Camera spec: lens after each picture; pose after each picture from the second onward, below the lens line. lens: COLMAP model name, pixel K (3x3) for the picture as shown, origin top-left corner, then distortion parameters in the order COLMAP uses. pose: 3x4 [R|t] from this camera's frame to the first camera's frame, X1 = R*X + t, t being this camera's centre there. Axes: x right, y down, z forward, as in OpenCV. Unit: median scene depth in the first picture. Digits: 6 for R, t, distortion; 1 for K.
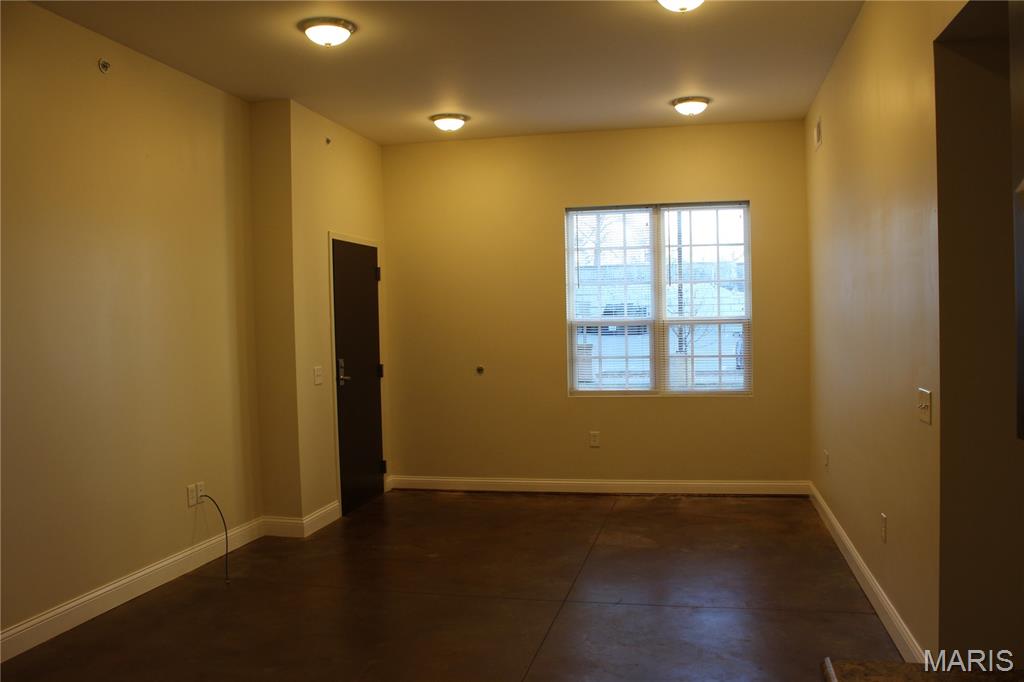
lens RADIAL K [[856.0, 0, 549.3], [0, 856.0, 341.1], [0, 0, 1]] dist [-0.090879, 0.001589]
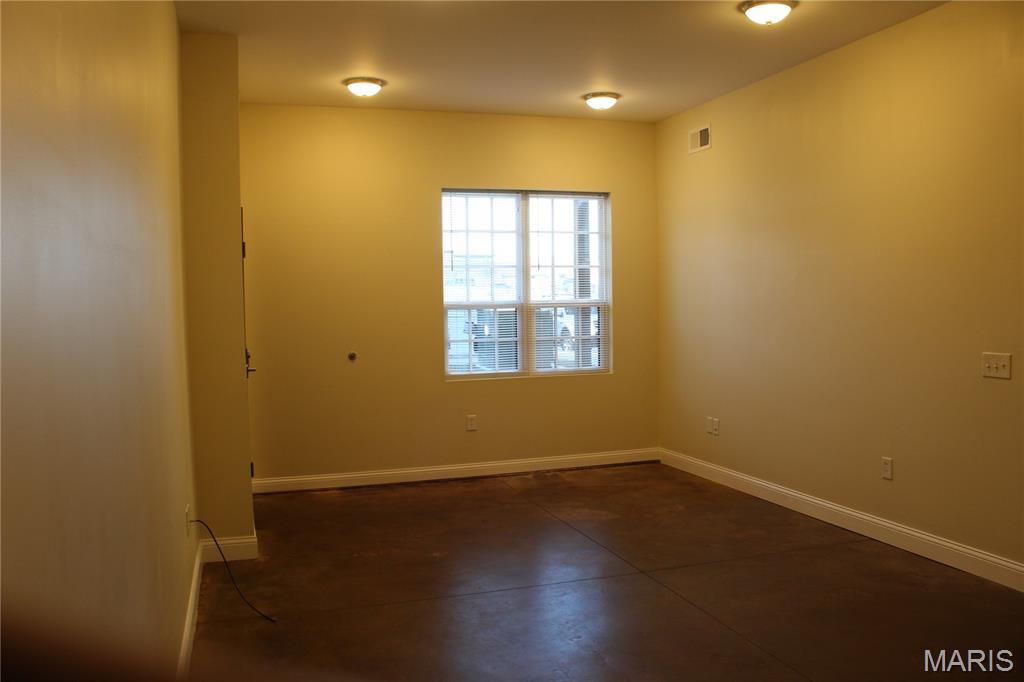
lens RADIAL K [[856.0, 0, 549.3], [0, 856.0, 341.1], [0, 0, 1]] dist [-0.090879, 0.001589]
pose [[0.863050, -0.018062, 0.504795, -0.369206], [0.009562, 0.999766, 0.019425, 0.001065], [-0.505027, -0.011938, 0.863021, 0.096599]]
